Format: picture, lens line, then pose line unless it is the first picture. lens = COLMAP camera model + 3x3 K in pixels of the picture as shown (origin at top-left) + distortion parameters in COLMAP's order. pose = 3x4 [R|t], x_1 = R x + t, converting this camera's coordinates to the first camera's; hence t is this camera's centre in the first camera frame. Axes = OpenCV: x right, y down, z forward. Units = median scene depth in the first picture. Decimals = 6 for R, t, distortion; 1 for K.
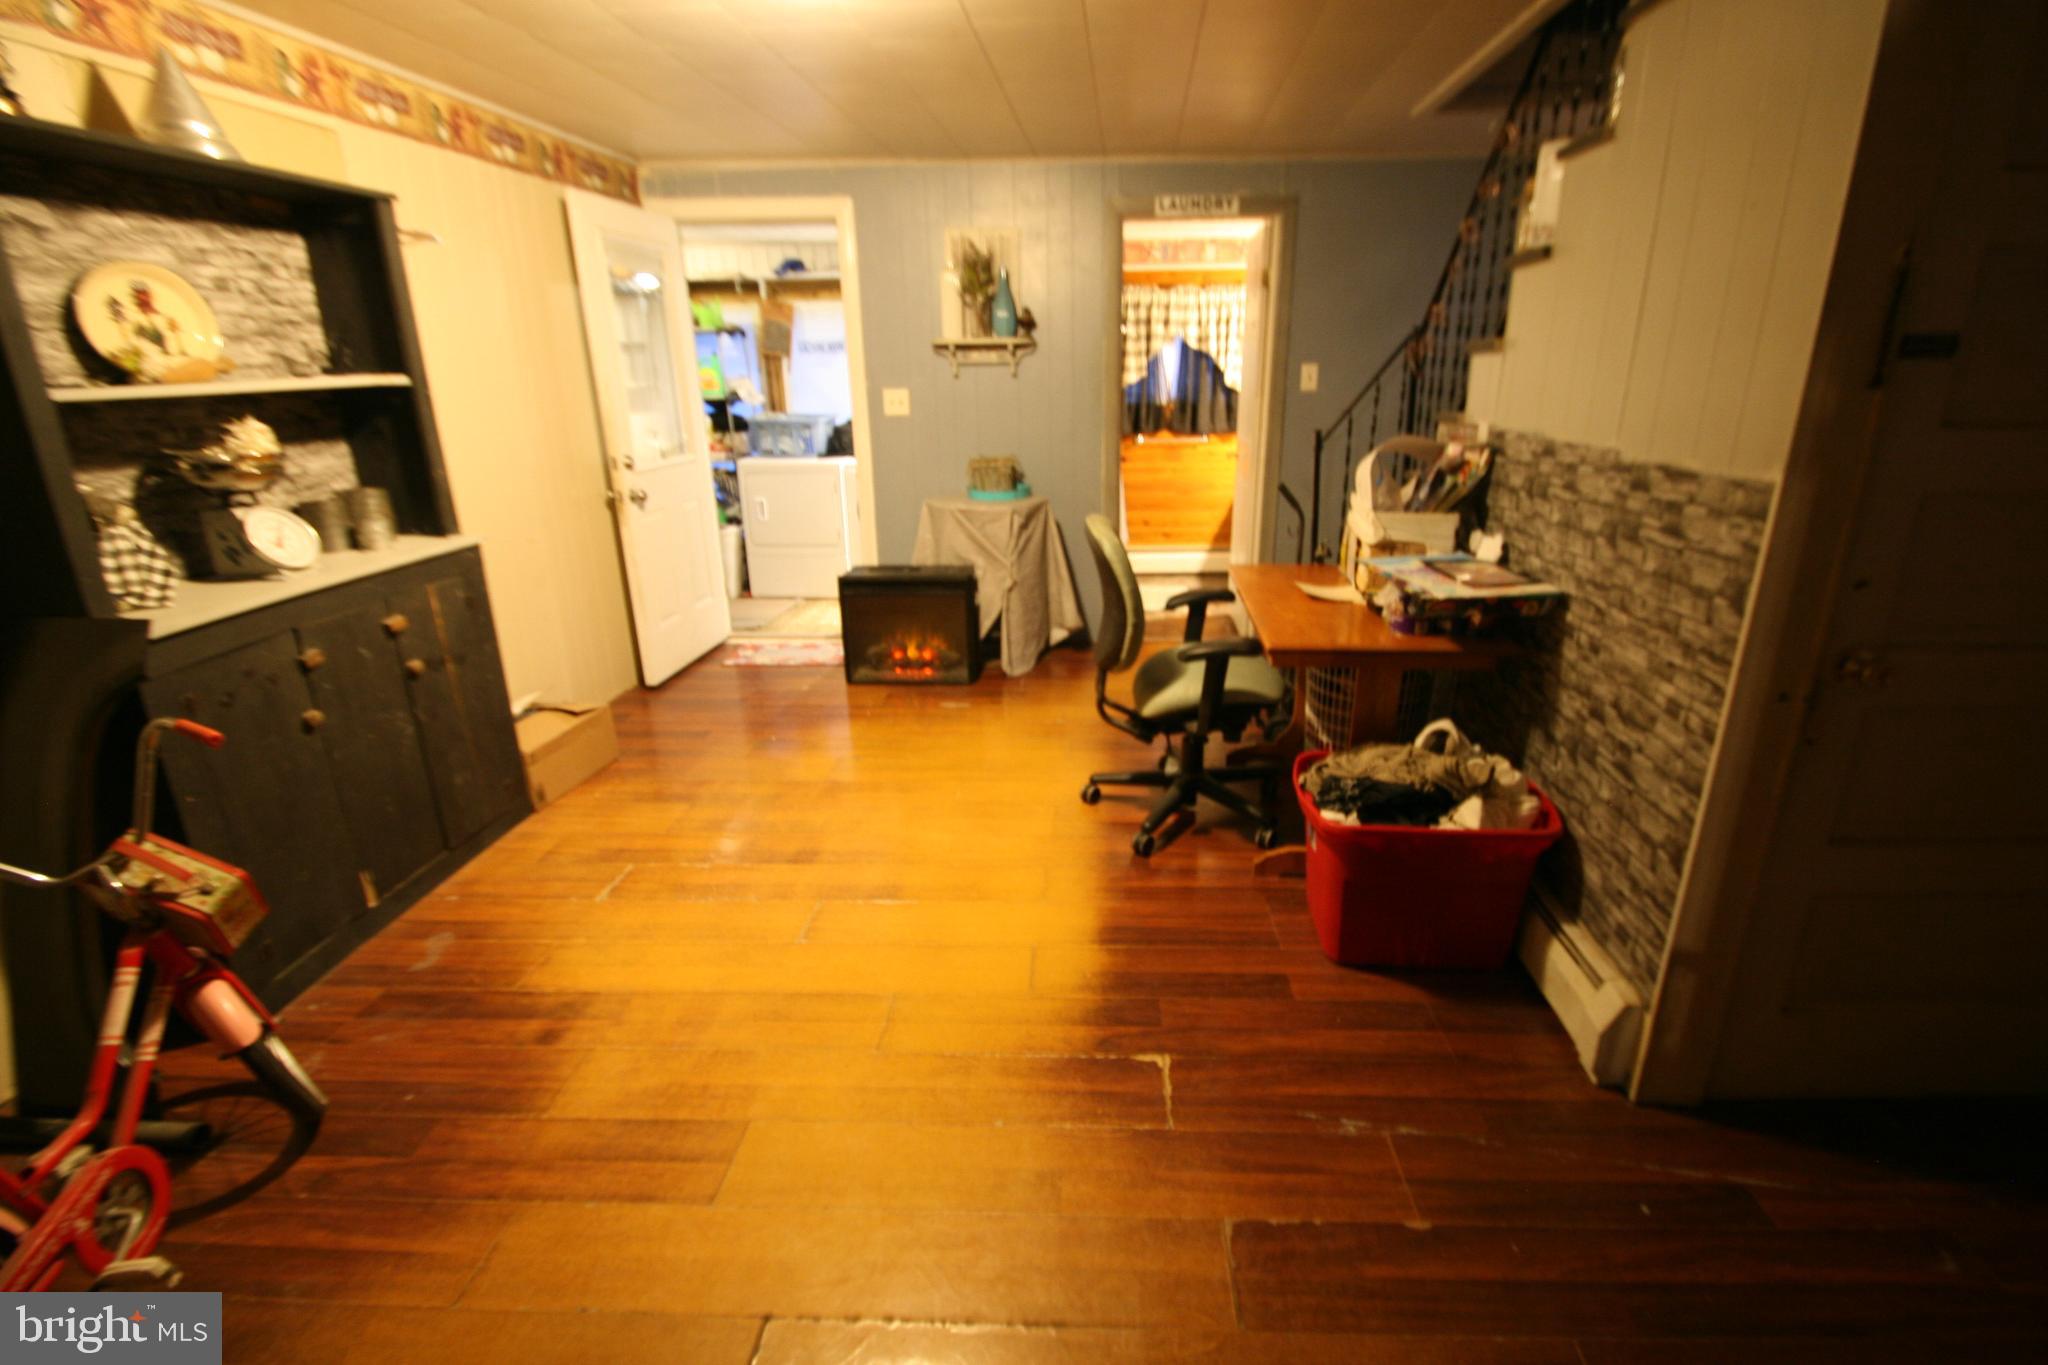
lens RADIAL K [[938.0, 0, 1064.4], [0, 938.0, 688.5], [0, 0, 1]] dist [0.004210, -0.012295]
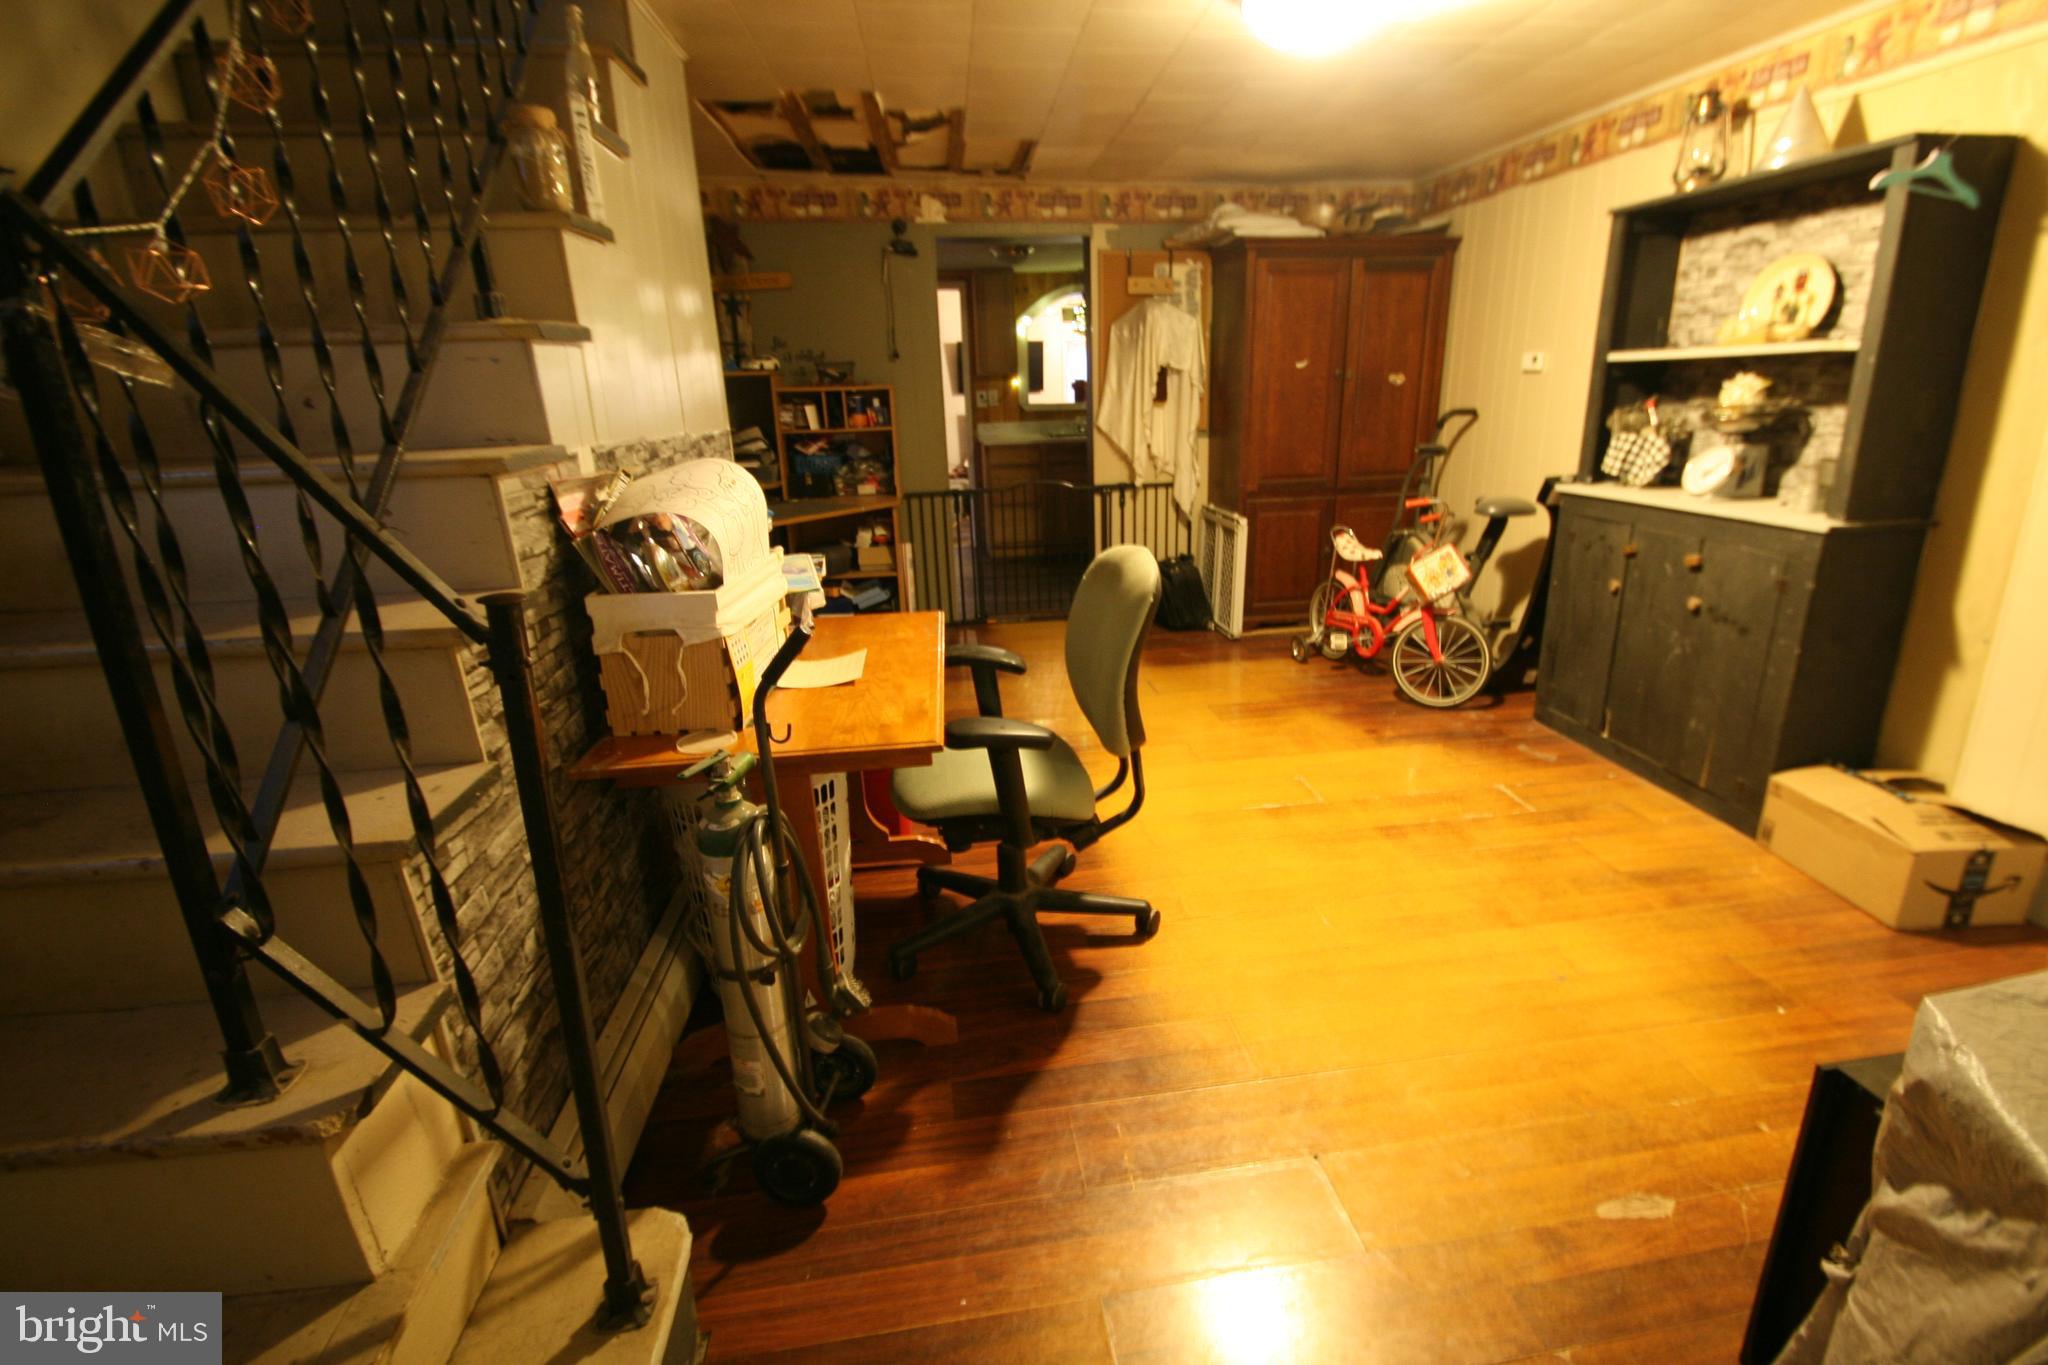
lens RADIAL K [[938.0, 0, 1064.4], [0, 938.0, 688.5], [0, 0, 1]] dist [0.004210, -0.012295]
pose [[-0.982916, 0.082099, -0.164731, 0.298080], [-0.033502, 0.800254, 0.598725, -0.712620], [0.180981, 0.594015, -0.783831, 2.179691]]
